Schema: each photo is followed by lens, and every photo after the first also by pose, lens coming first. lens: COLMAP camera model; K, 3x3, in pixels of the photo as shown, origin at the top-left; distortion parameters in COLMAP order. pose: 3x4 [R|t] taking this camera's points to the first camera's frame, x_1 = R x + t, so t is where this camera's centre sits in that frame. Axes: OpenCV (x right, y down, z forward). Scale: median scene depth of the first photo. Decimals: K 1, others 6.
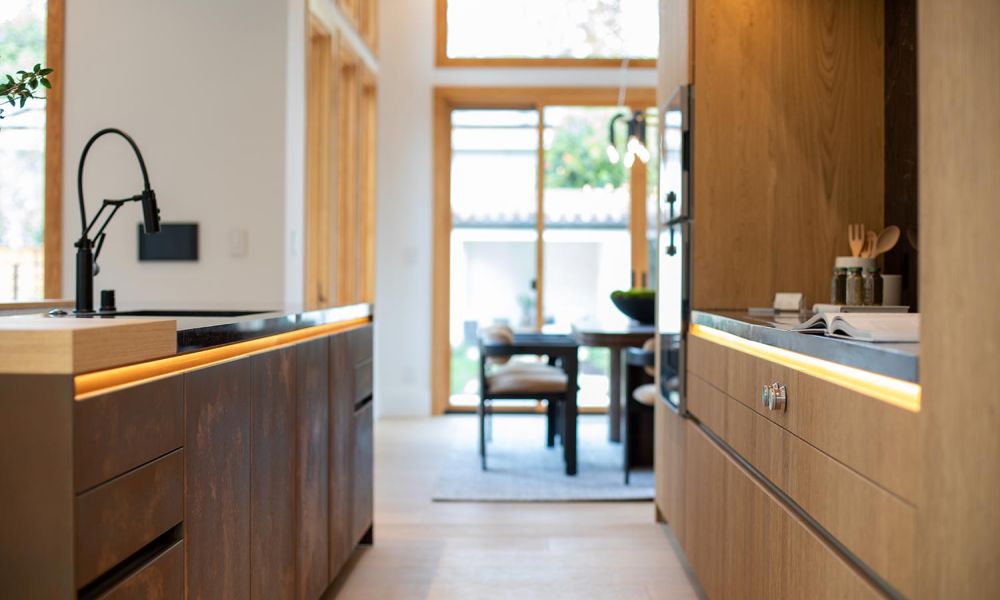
lens RADIAL K [[1470.4, 0, 500.0], [0, 1470.4, 300.0], [0, 0, 1]] dist [-0.119540, -0.084757]
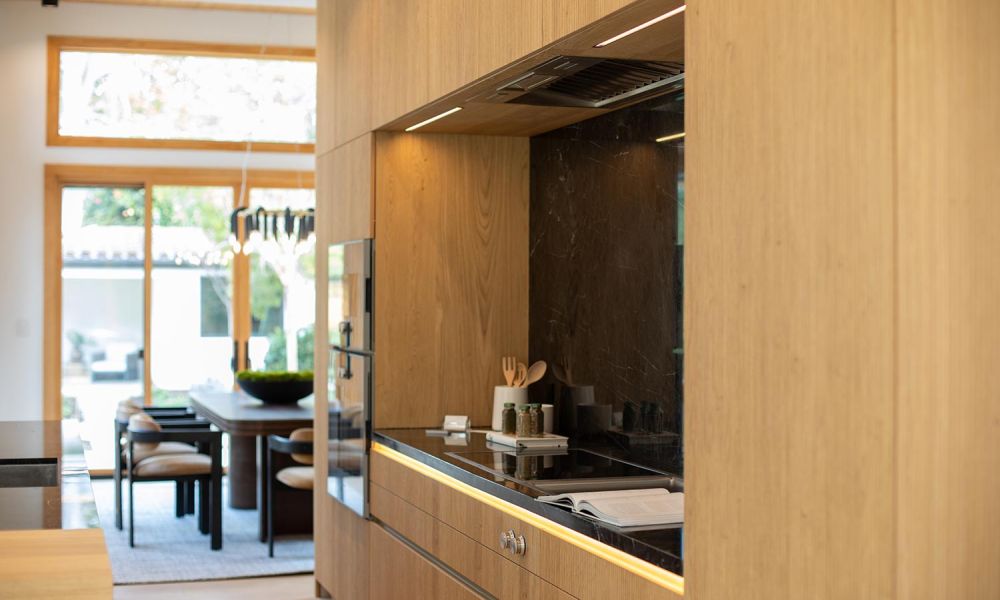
lens RADIAL K [[1470.4, 0, 500.0], [0, 1470.4, 300.0], [0, 0, 1]] dist [-0.119540, -0.084757]
pose [[0.946754, -0.003336, 0.321941, -0.154529], [0.005733, 0.999962, -0.006497, -0.089734], [-0.321907, 0.007996, 0.946738, -0.156691]]
